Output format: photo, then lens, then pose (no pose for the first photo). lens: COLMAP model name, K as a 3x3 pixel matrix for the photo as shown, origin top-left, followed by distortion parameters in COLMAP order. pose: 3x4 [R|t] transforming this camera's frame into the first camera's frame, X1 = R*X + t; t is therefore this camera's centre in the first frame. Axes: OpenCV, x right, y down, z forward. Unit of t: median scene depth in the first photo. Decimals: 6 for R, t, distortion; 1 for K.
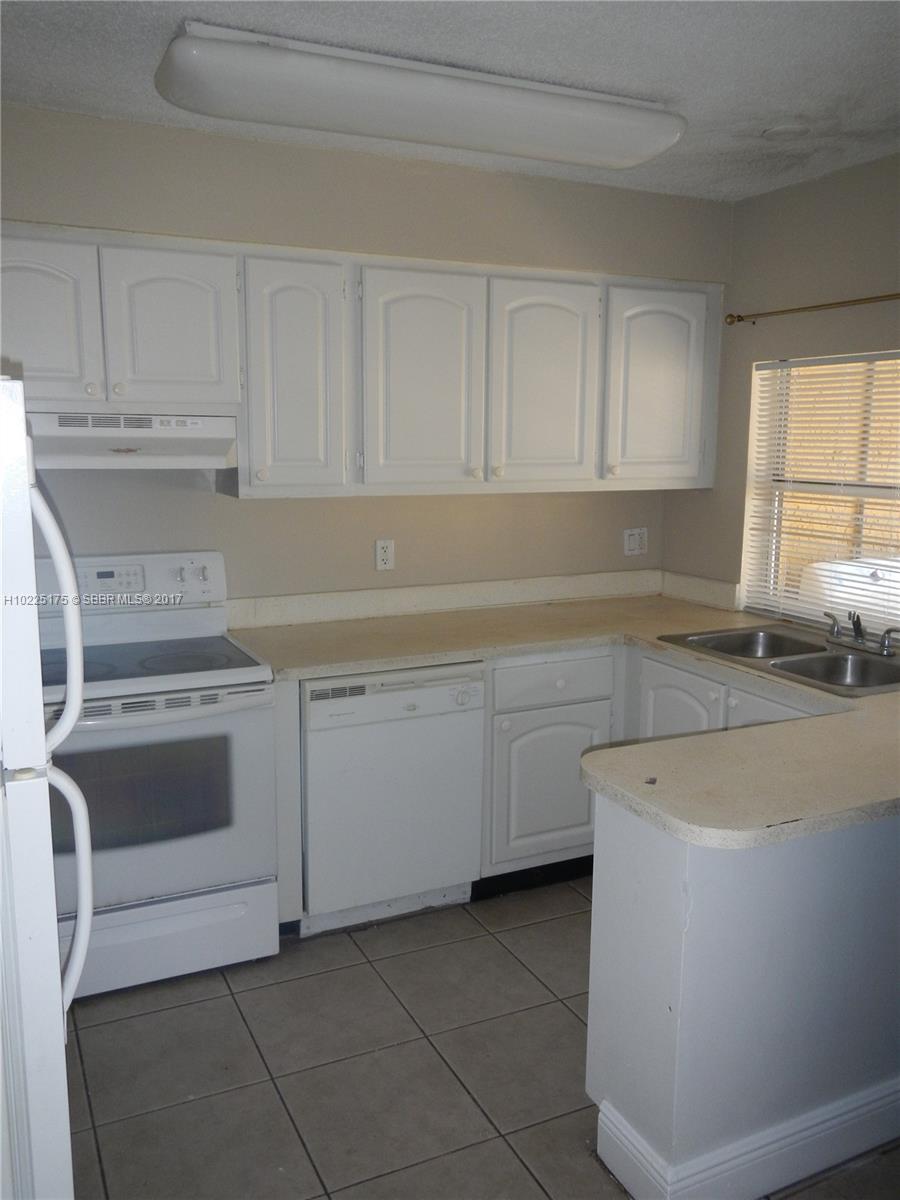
lens RADIAL K [[996.7, 0, 454.0], [0, 996.7, 608.5], [0, 0, 1]] dist [0.004671, -0.013641]
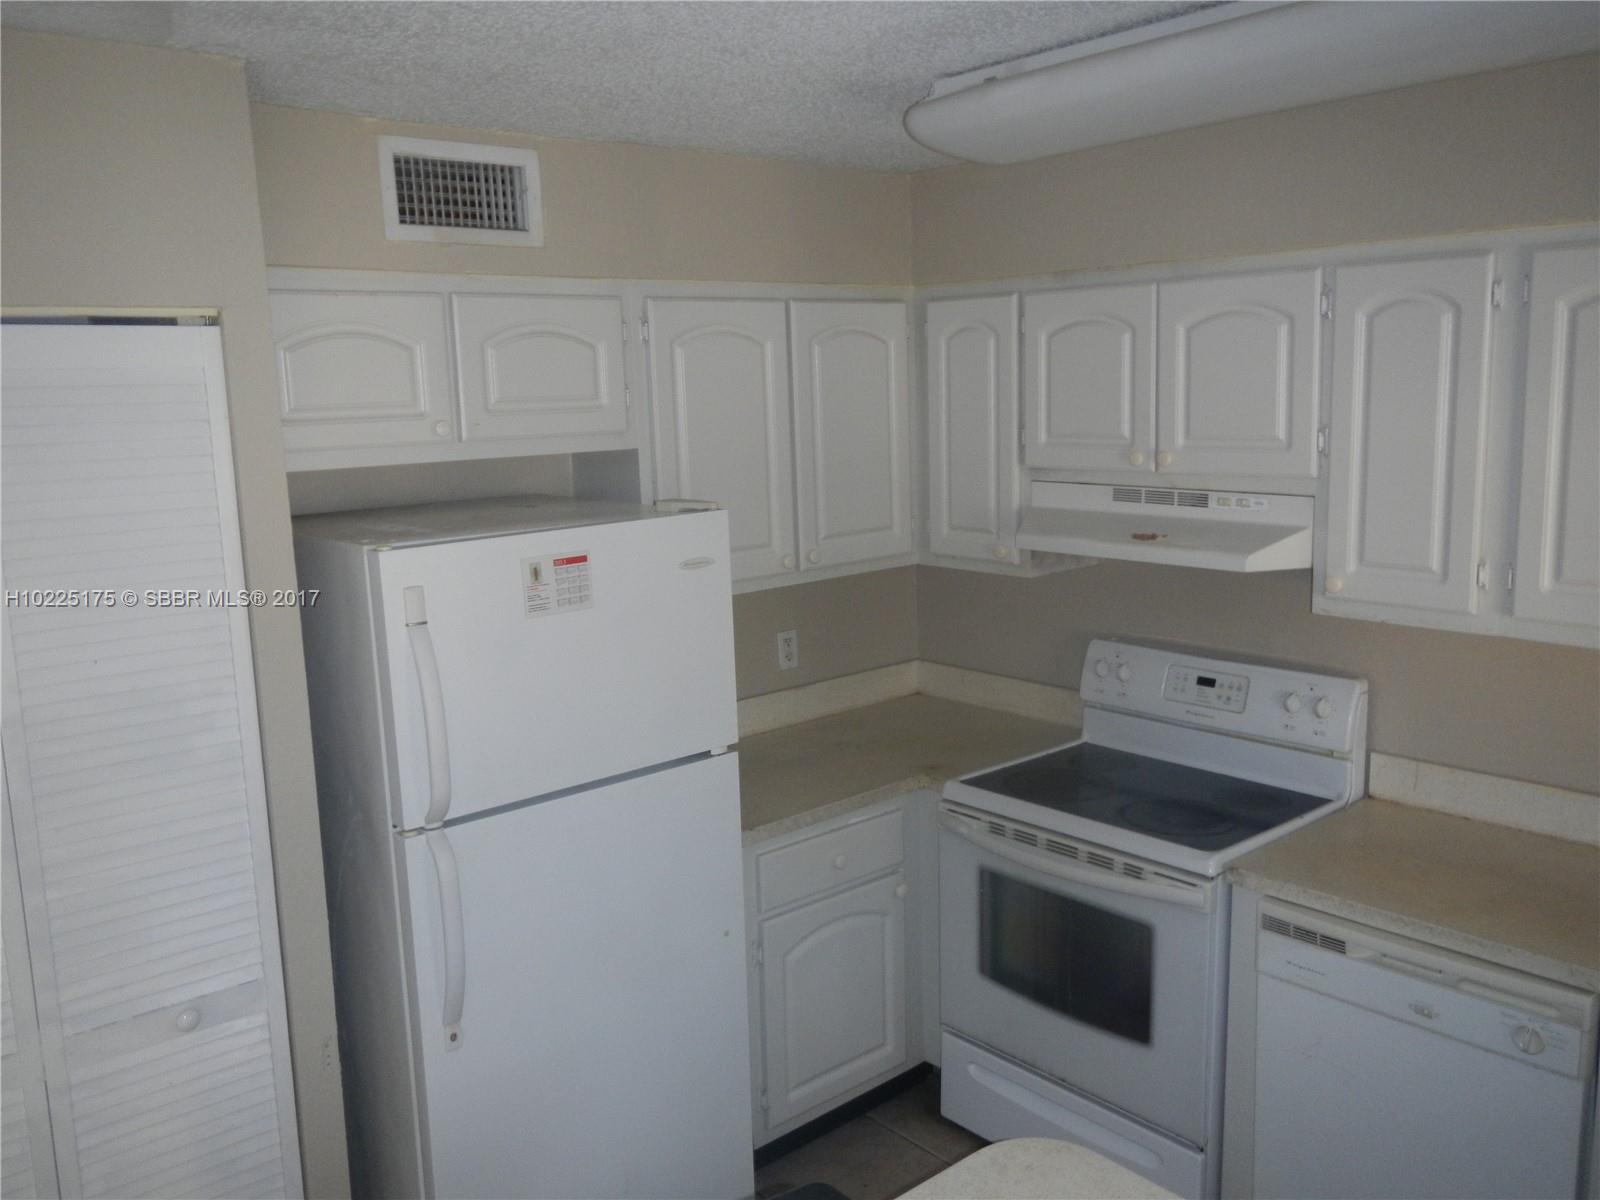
lens RADIAL K [[1328.9, 0, 802.8], [0, 1328.9, 597.8], [0, 0, 1]] dist [0.004671, -0.013641]
pose [[0.248369, 0.142450, -0.958134, 0.594173], [-0.136166, 0.984441, 0.111064, -0.180661], [0.959047, 0.102881, 0.263902, 0.434826]]
